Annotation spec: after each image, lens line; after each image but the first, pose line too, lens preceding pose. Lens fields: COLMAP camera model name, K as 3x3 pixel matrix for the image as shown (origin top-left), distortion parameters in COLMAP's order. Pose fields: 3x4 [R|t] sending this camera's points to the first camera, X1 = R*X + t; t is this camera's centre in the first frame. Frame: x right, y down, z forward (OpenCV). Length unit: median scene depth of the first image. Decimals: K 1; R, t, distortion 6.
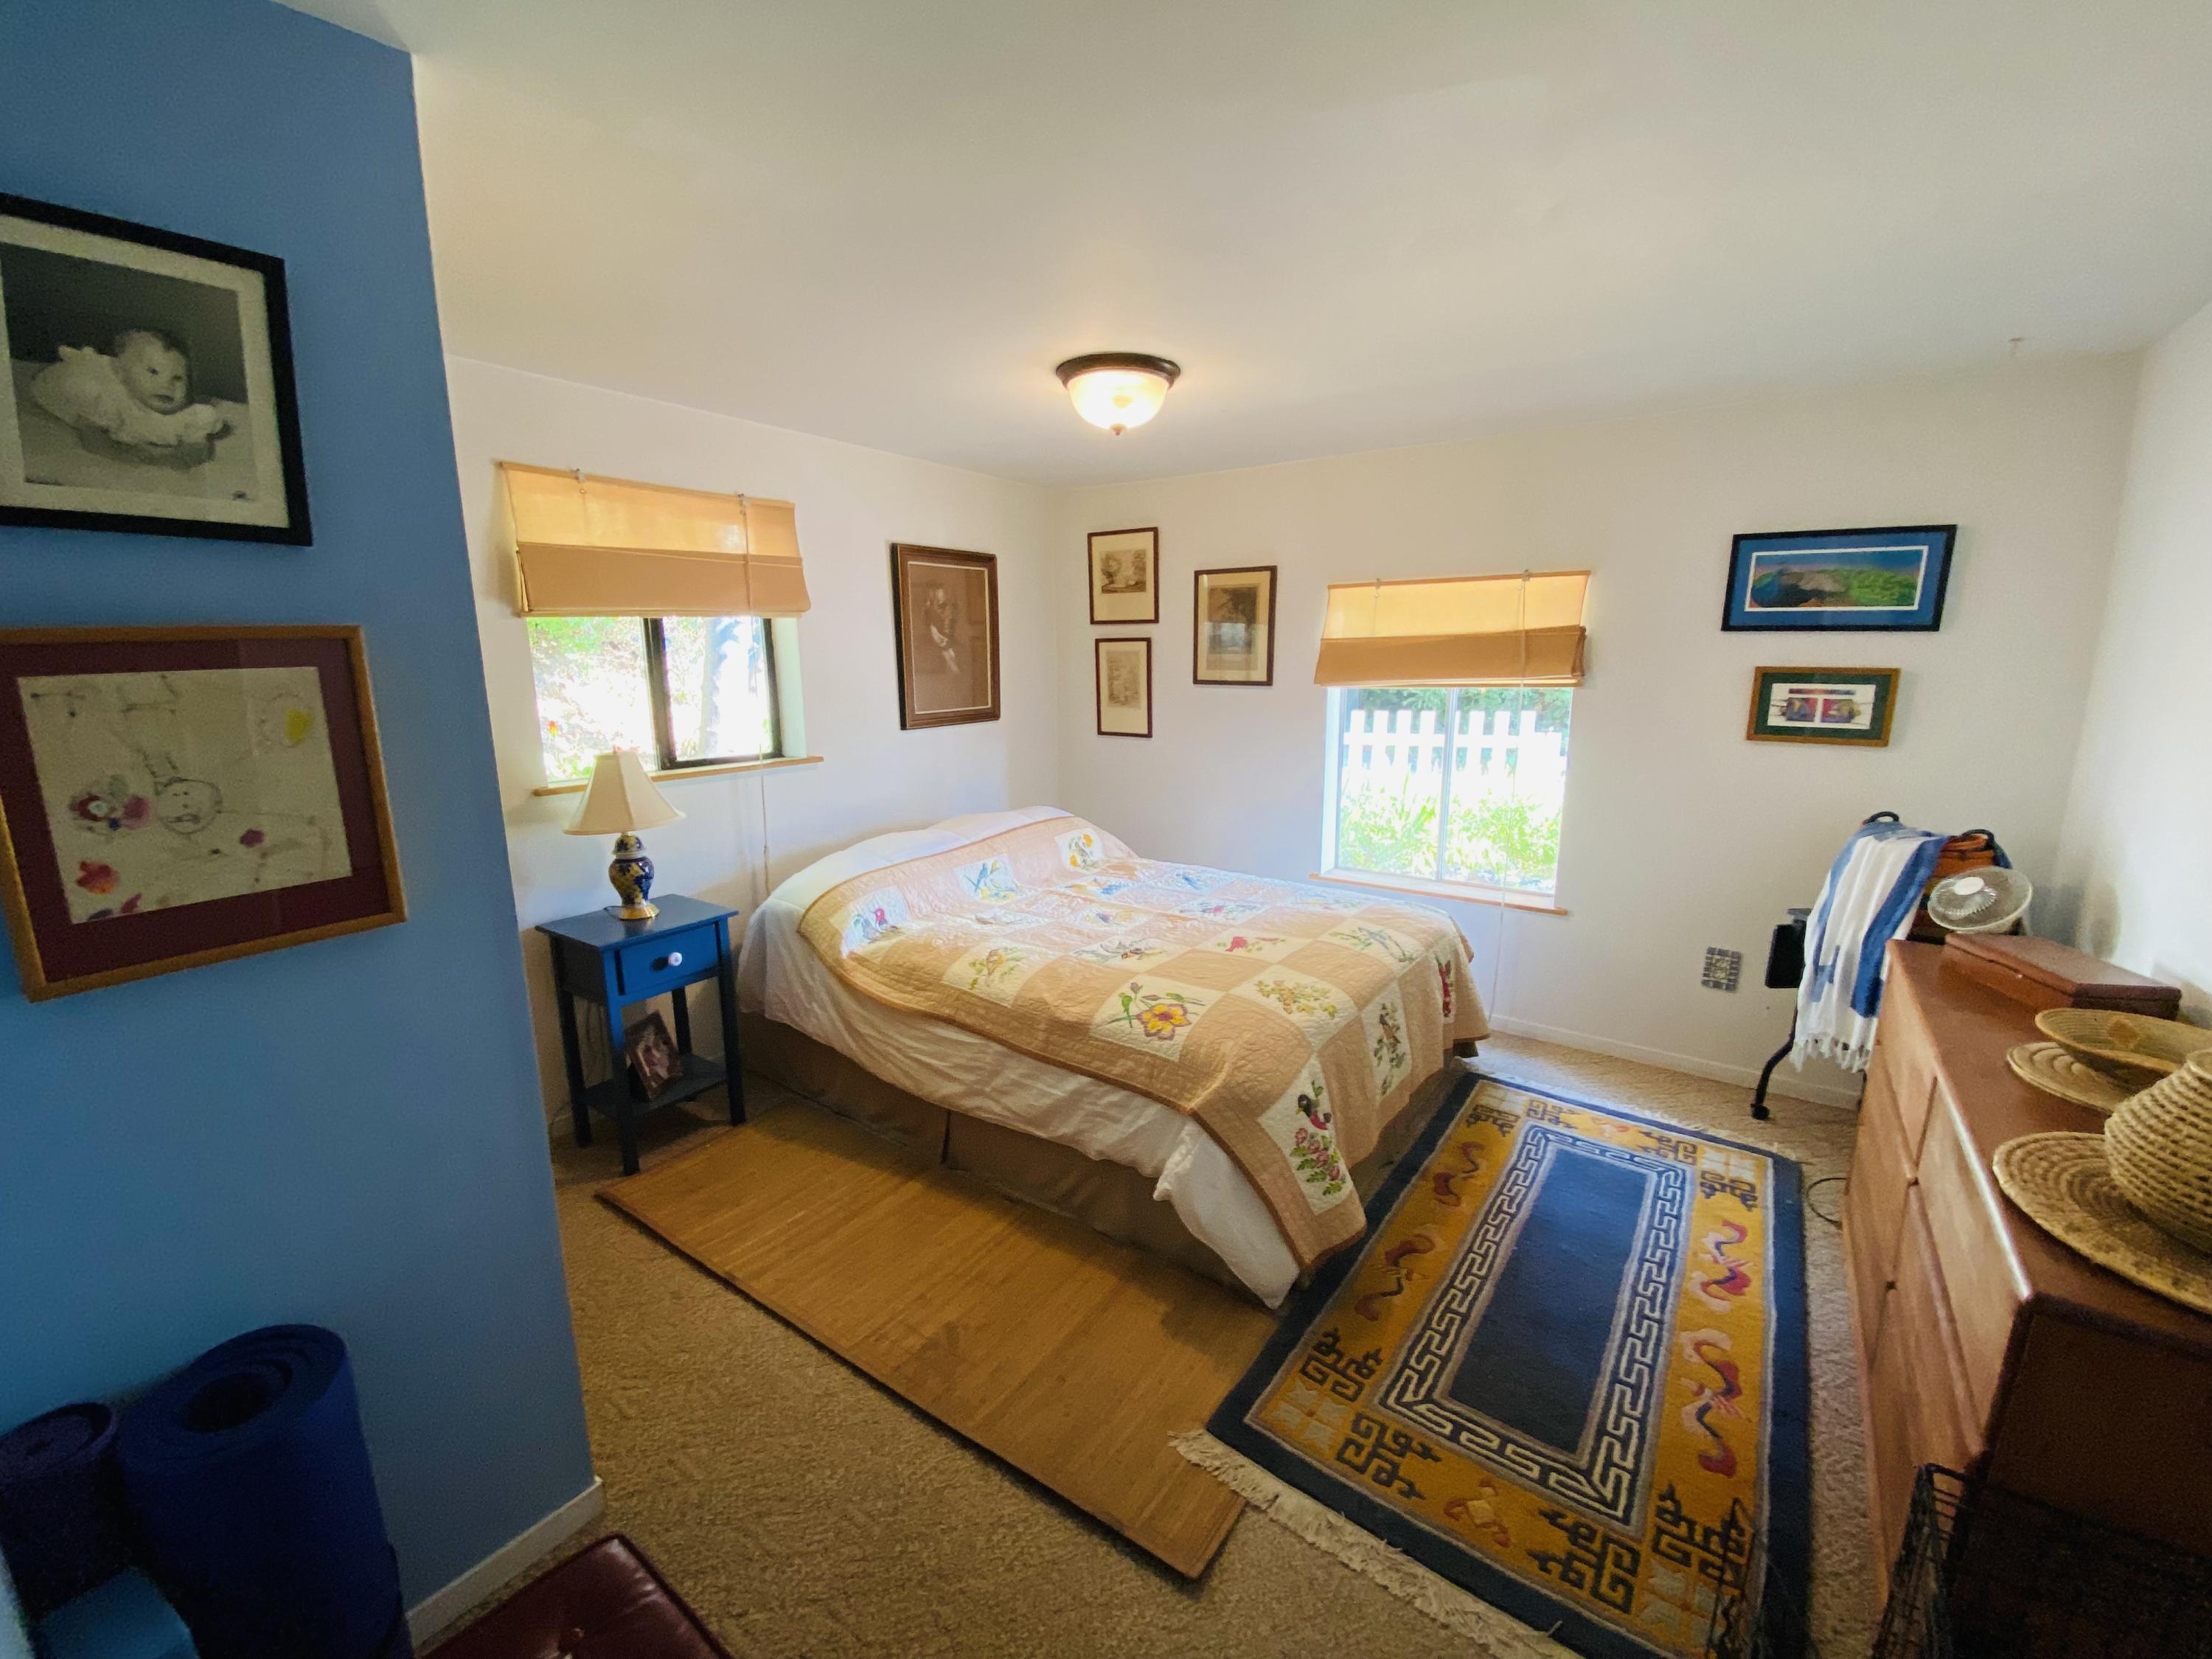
lens RADIAL K [[892.6, 0, 1101.5], [0, 892.6, 824.5], [0, 0, 1]] dist [0.043287, -0.024392]
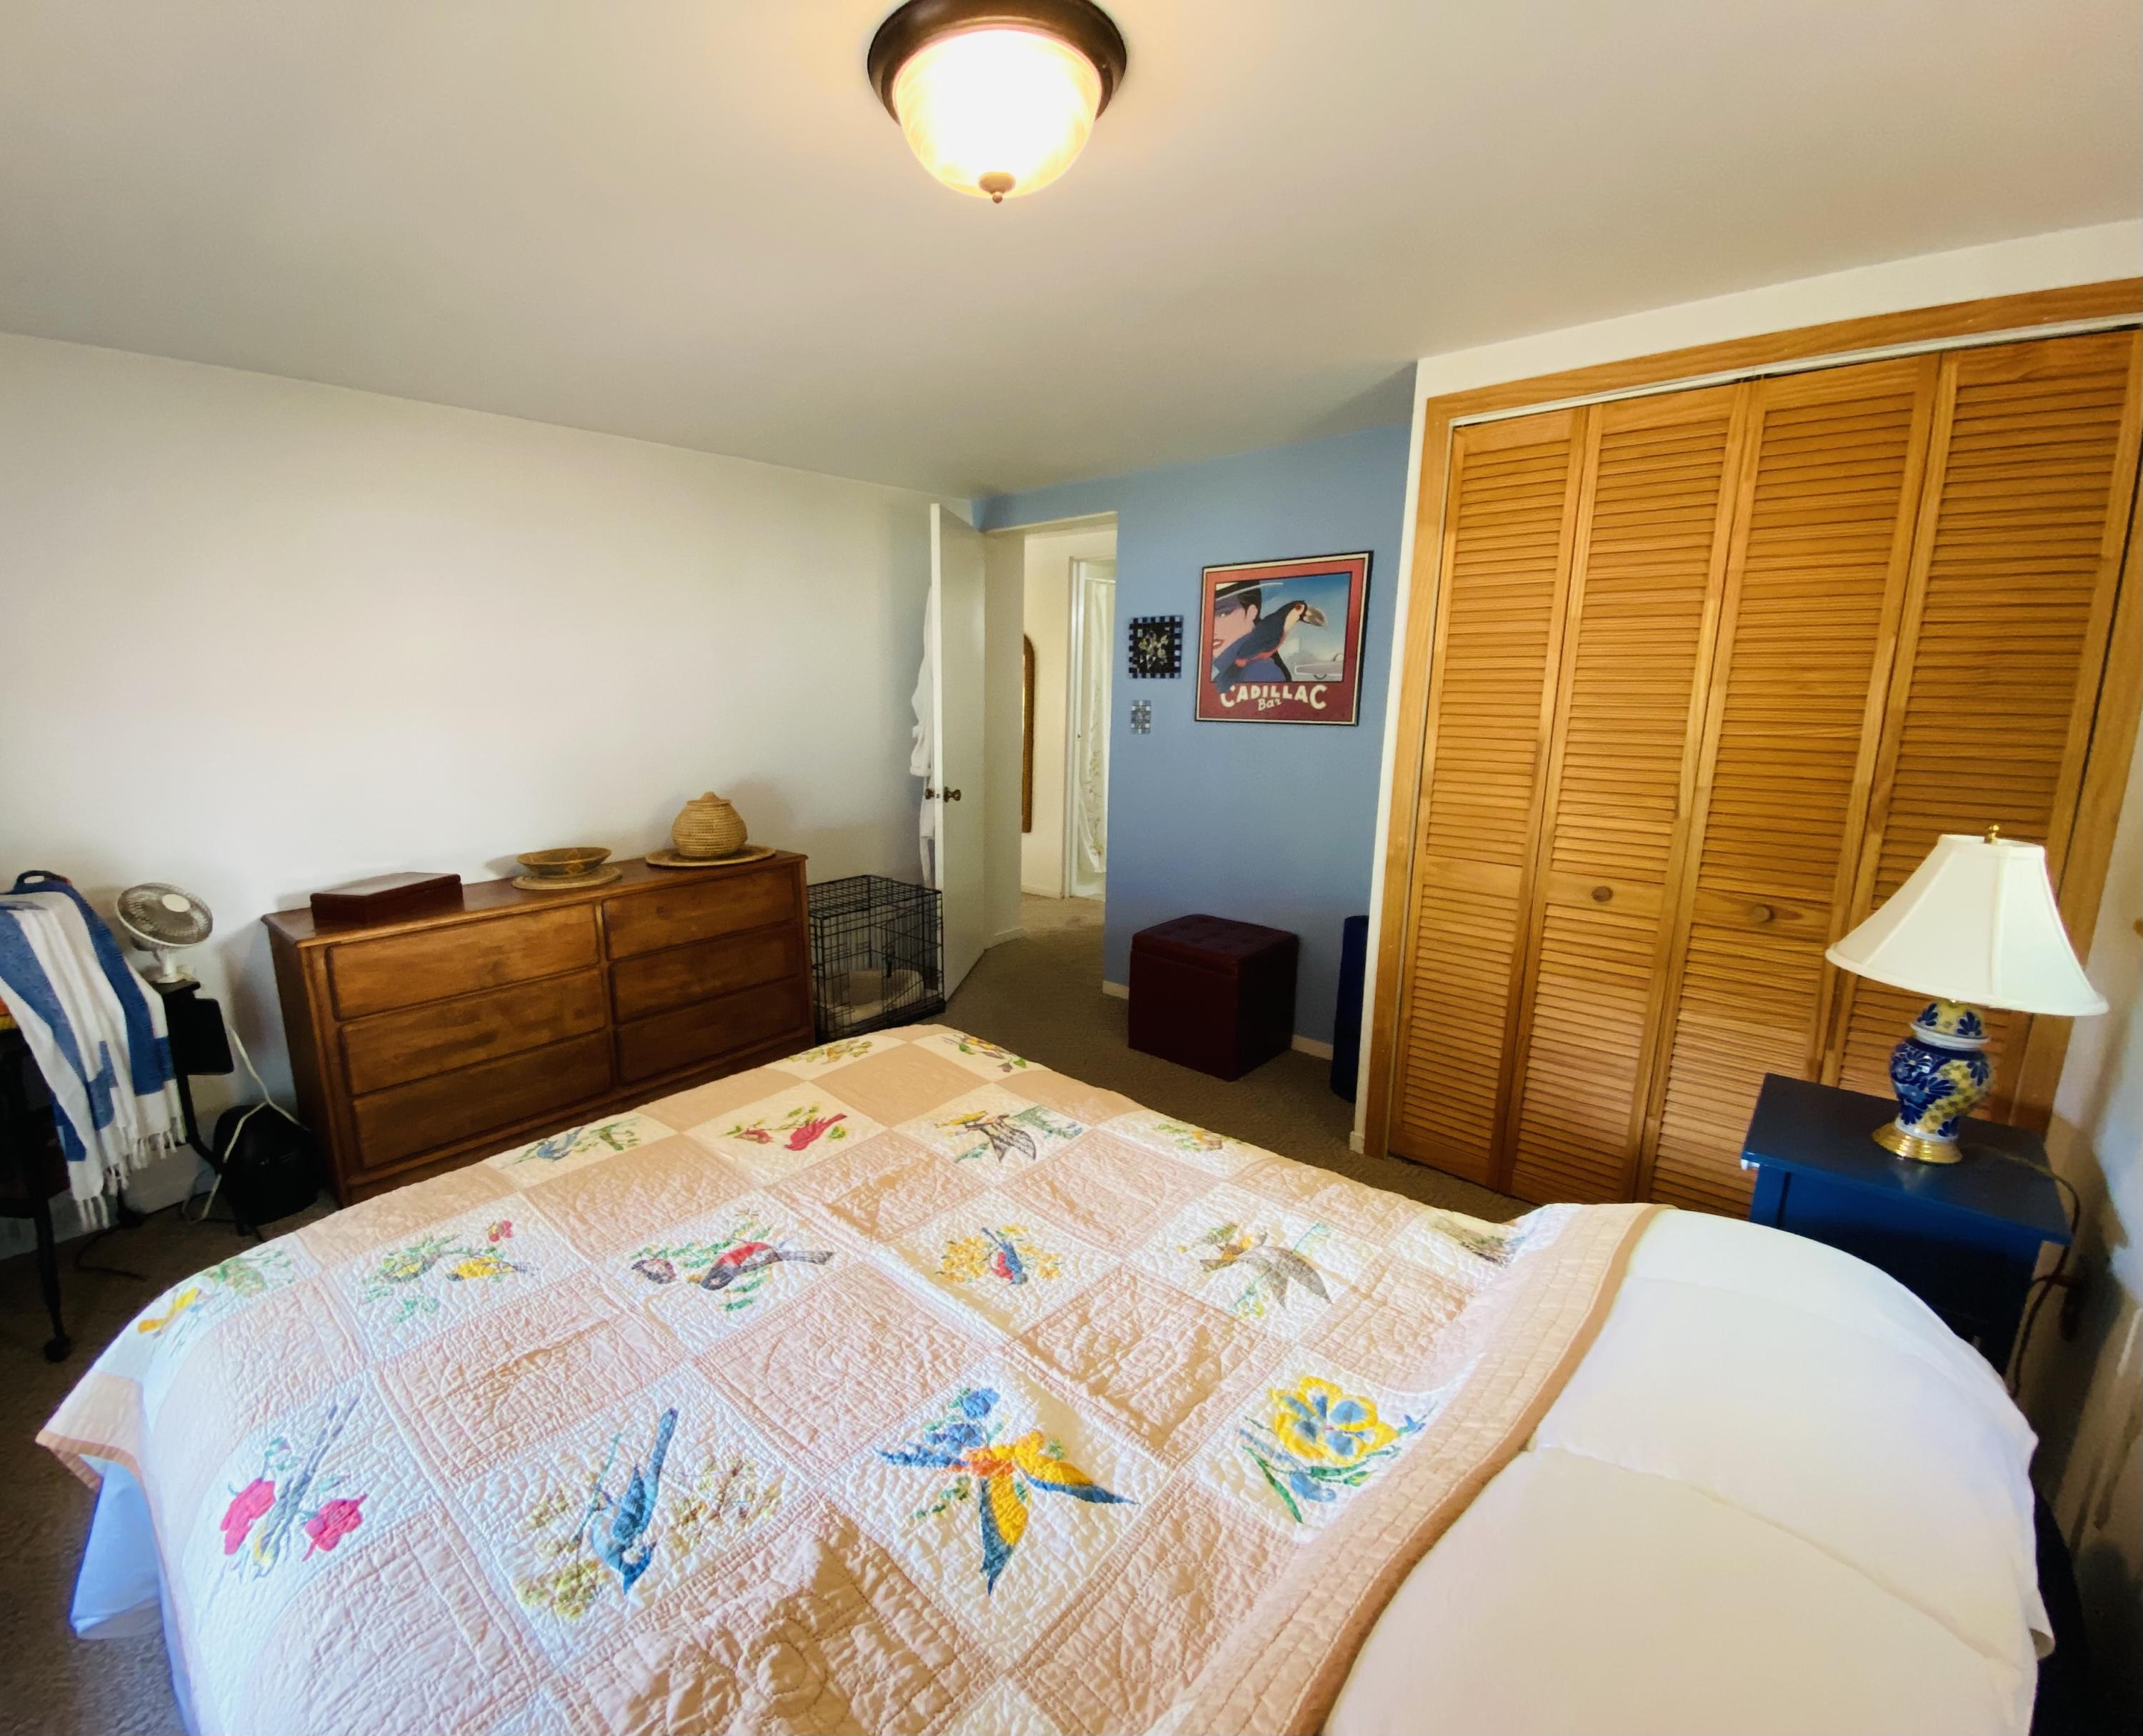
lens RADIAL K [[944.2, 0, 989.4], [0, 944.2, 871.9], [0, 0, 1]] dist [0.001898, -0.000111]
pose [[-0.992510, -0.016469, 0.121049, -0.060473], [0.030531, 0.925988, 0.376317, -0.378557], [-0.118287, 0.377194, -0.918549, 2.128638]]
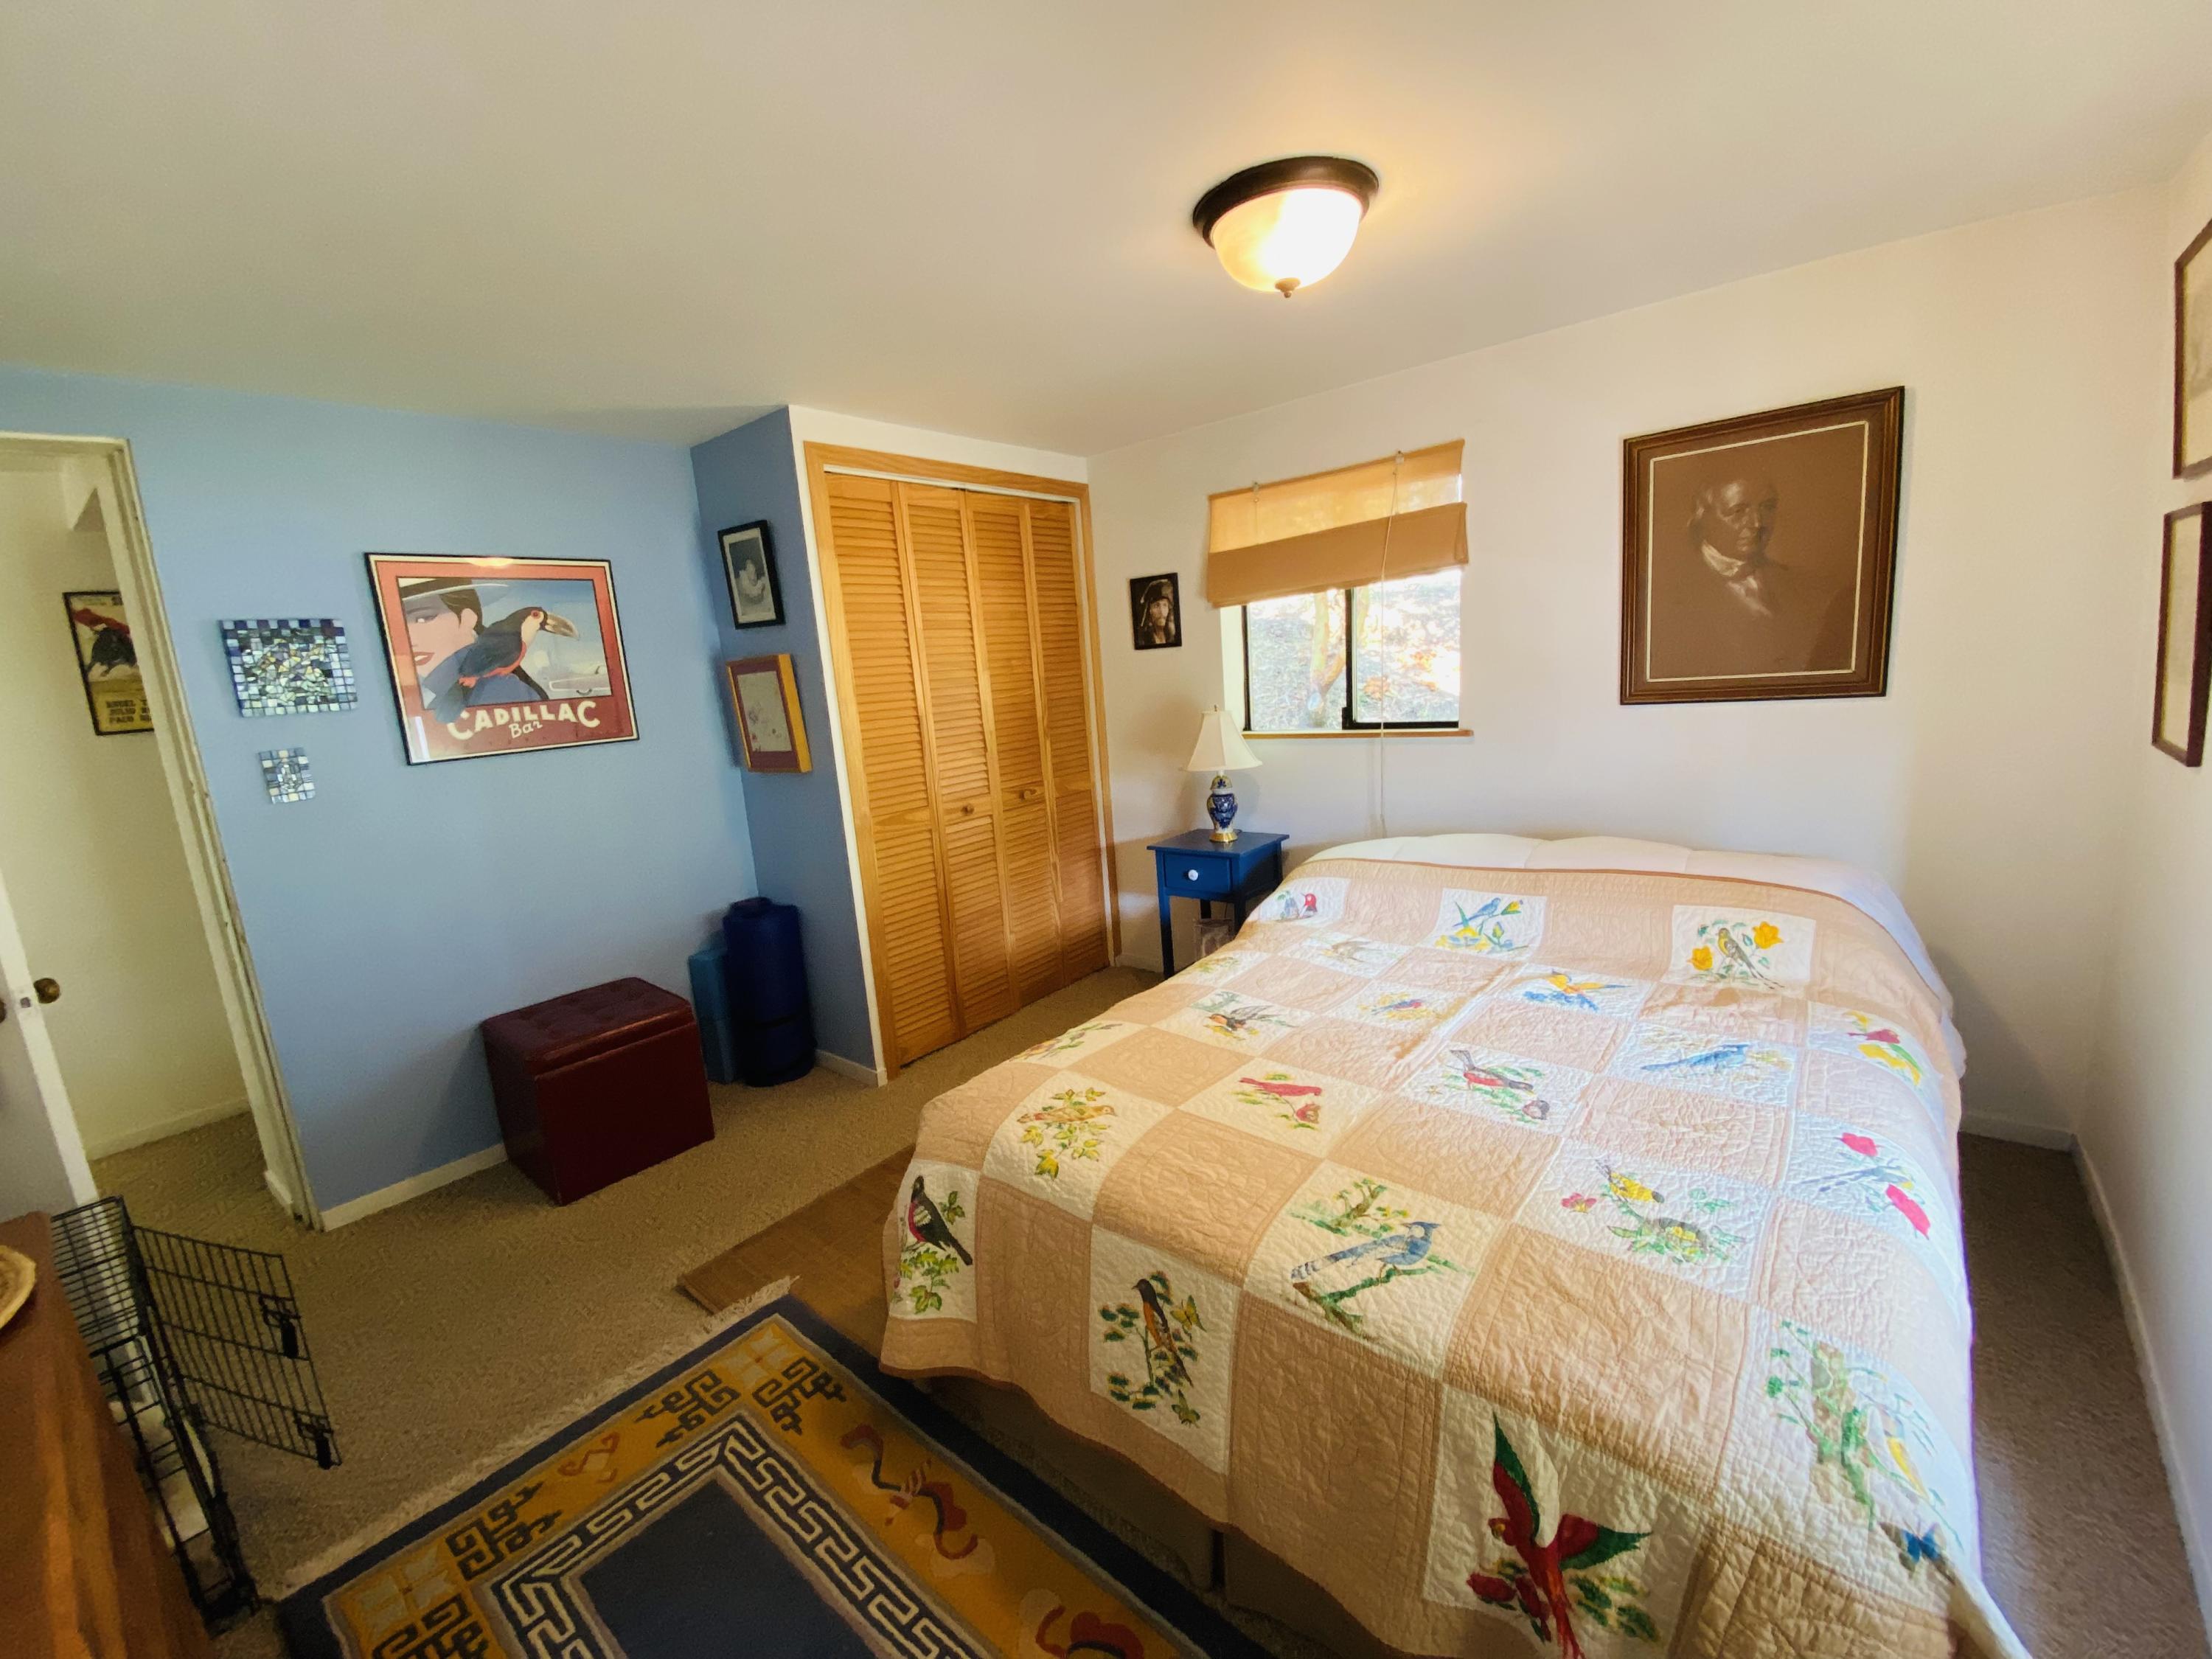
lens RADIAL K [[892.6, 0, 1101.5], [0, 892.6, 824.5], [0, 0, 1]] dist [0.043287, -0.024392]
pose [[-0.057893, 0.198629, -0.978363, 1.034638], [-0.112086, 0.972518, 0.204075, -0.223143], [0.992011, 0.121475, -0.034039, 1.232470]]
